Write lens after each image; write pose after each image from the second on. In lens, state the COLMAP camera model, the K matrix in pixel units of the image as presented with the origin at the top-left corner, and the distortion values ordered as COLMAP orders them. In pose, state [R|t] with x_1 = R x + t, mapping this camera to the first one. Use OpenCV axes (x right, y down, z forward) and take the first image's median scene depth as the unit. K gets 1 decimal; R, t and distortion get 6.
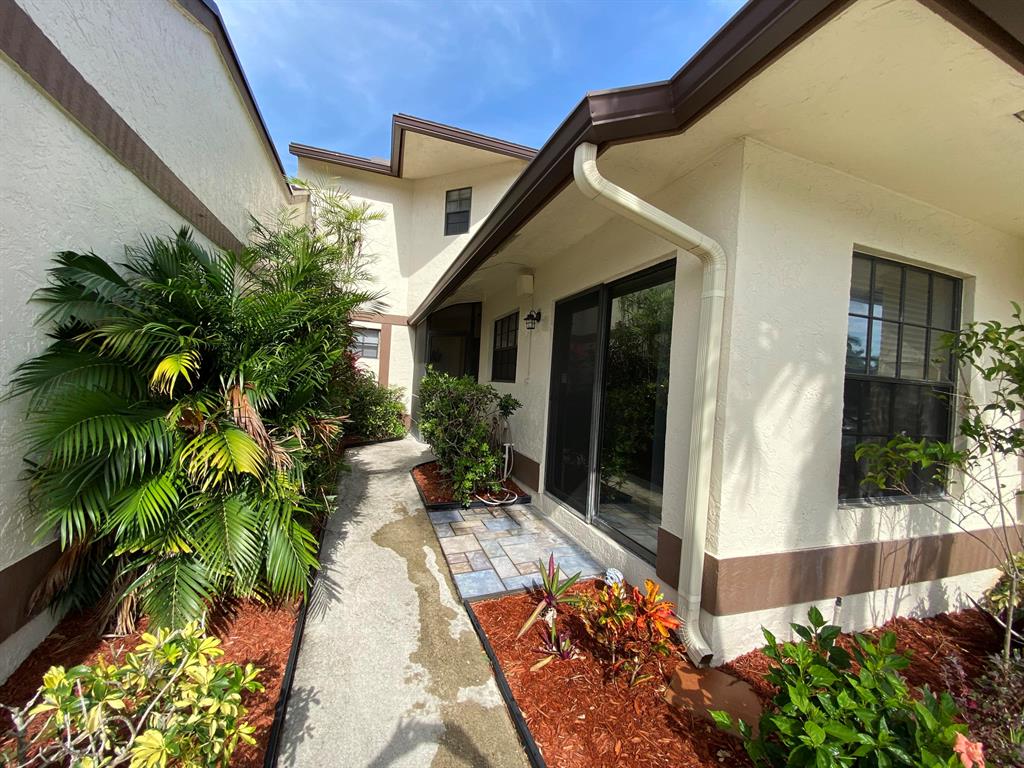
lens RADIAL K [[411.7, 0, 512.0], [0, 411.7, 384.0], [0, 0, 1]] dist [0.031602, -0.033187]
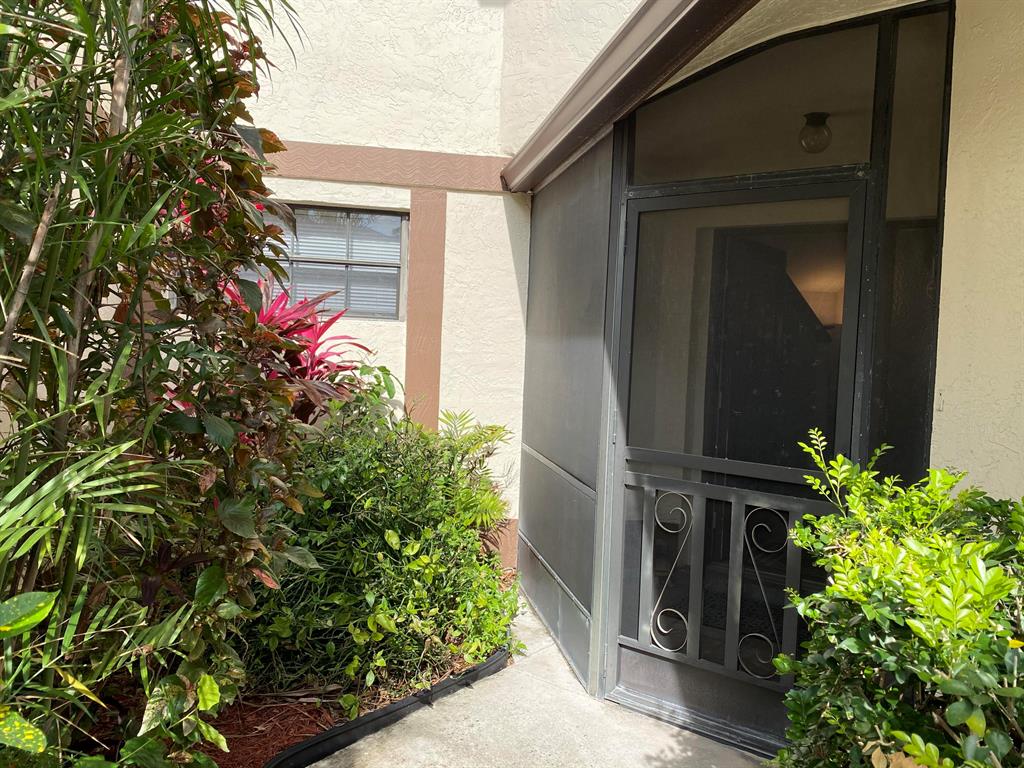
lens RADIAL K [[847.1, 0, 512.0], [0, 847.1, 384.0], [0, 0, 1]] dist [0.001623, 0.000280]
pose [[0.984833, -0.007445, -0.173347, -0.156234], [0.014226, 0.999180, 0.037911, -0.037927], [0.172923, -0.039802, 0.984131, 0.461573]]
